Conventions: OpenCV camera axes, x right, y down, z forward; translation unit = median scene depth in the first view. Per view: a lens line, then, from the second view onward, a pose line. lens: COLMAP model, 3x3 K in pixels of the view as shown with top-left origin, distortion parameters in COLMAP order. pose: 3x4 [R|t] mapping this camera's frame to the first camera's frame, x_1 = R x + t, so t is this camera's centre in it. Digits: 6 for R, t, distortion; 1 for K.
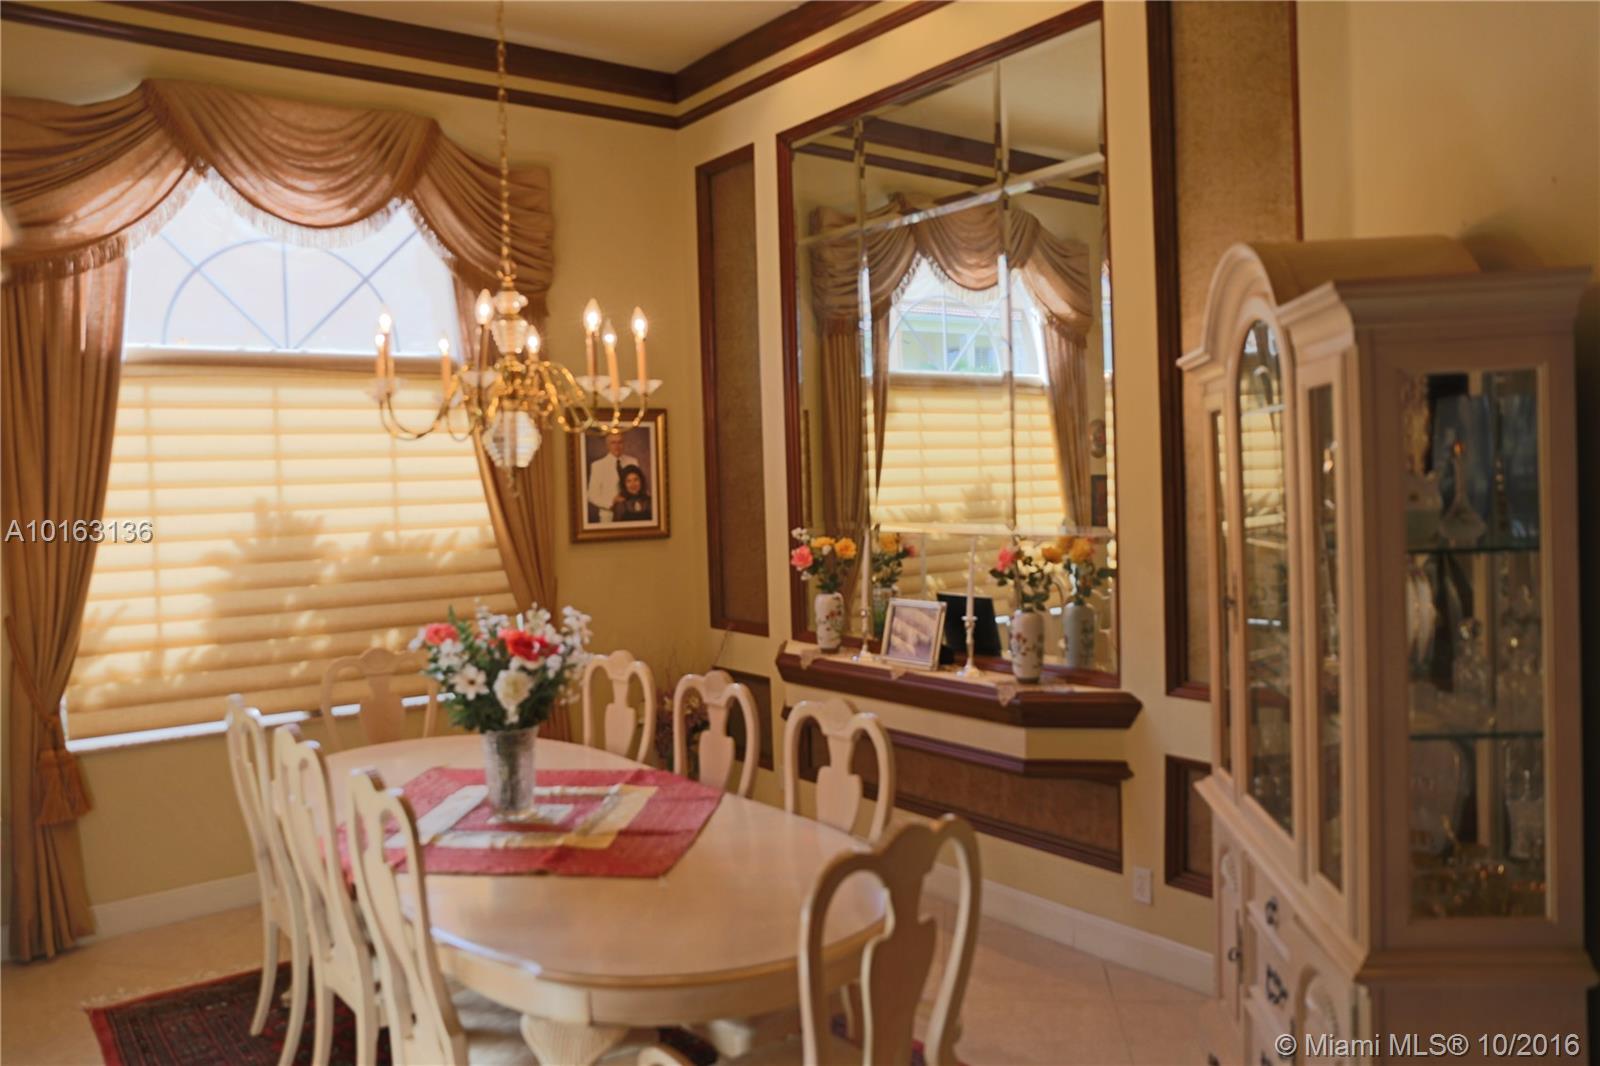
lens RADIAL K [[1168.2, 0, 794.5], [0, 1168.2, 532.1], [0, 0, 1]] dist [-0.108793, 0.088104]
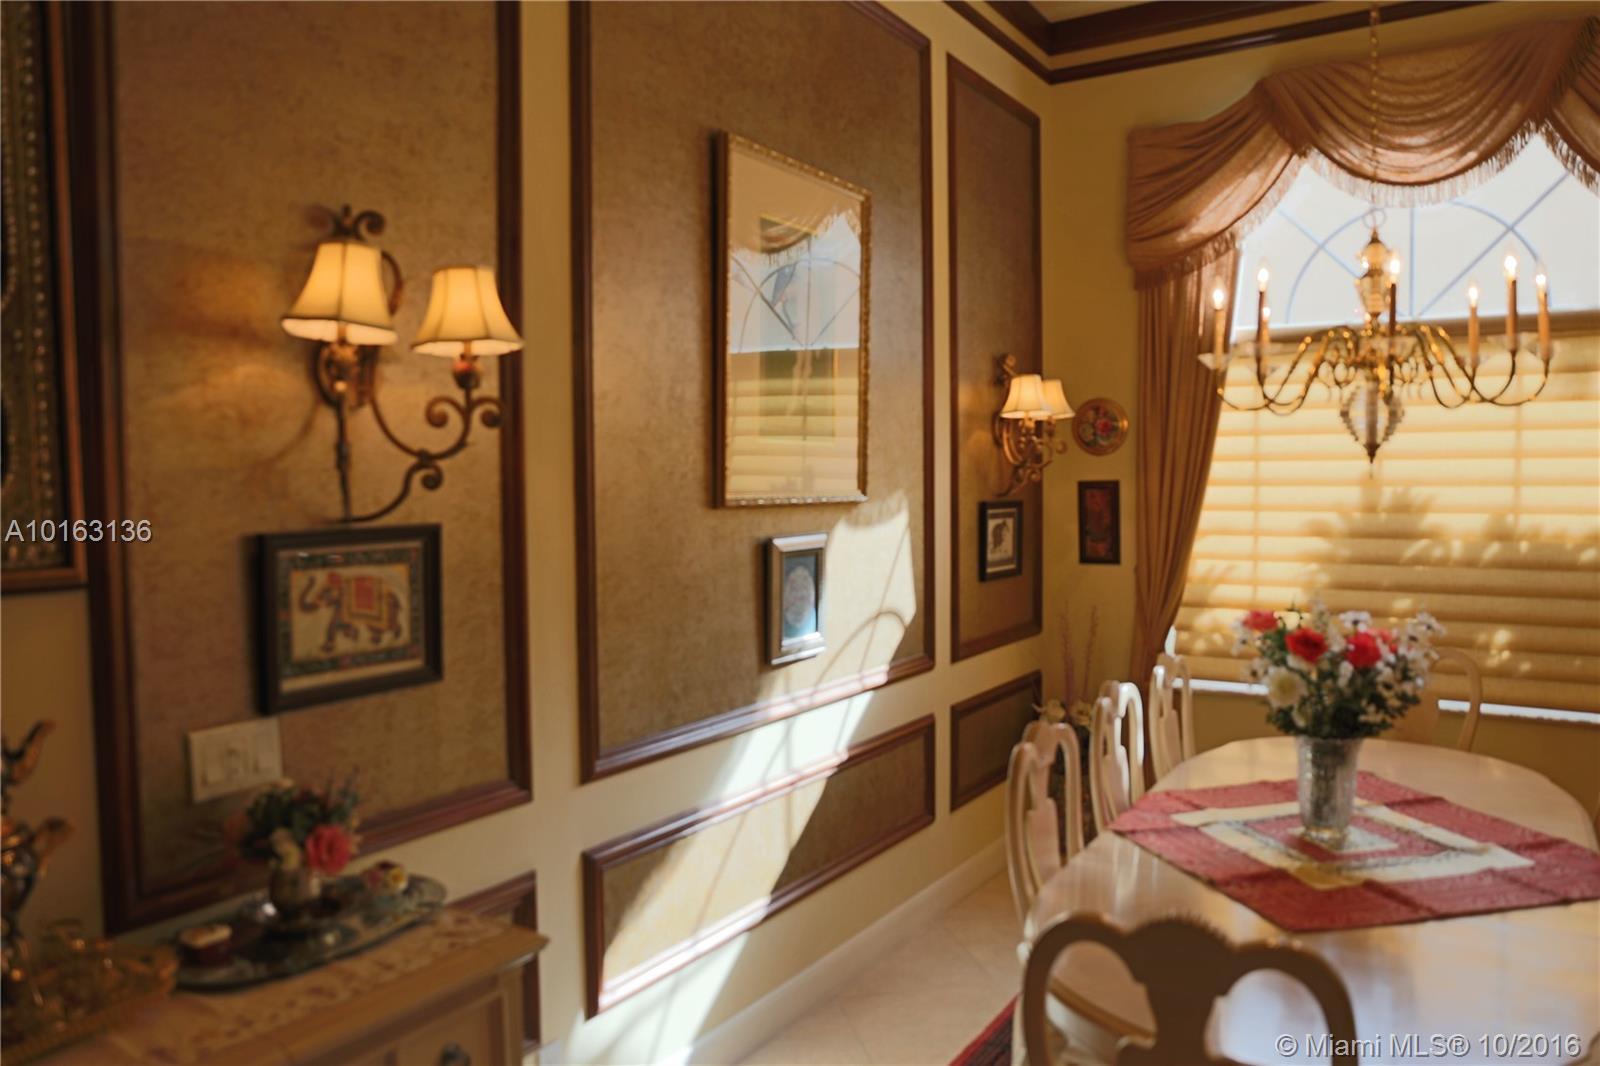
lens RADIAL K [[1168.2, 0, 794.5], [0, 1168.2, 532.1], [0, 0, 1]] dist [-0.108793, 0.088104]
pose [[0.342895, 0.075040, -0.936372, 0.308312], [-0.047086, 0.996924, 0.062650, -0.018148], [0.938193, 0.022608, 0.345373, 0.215993]]
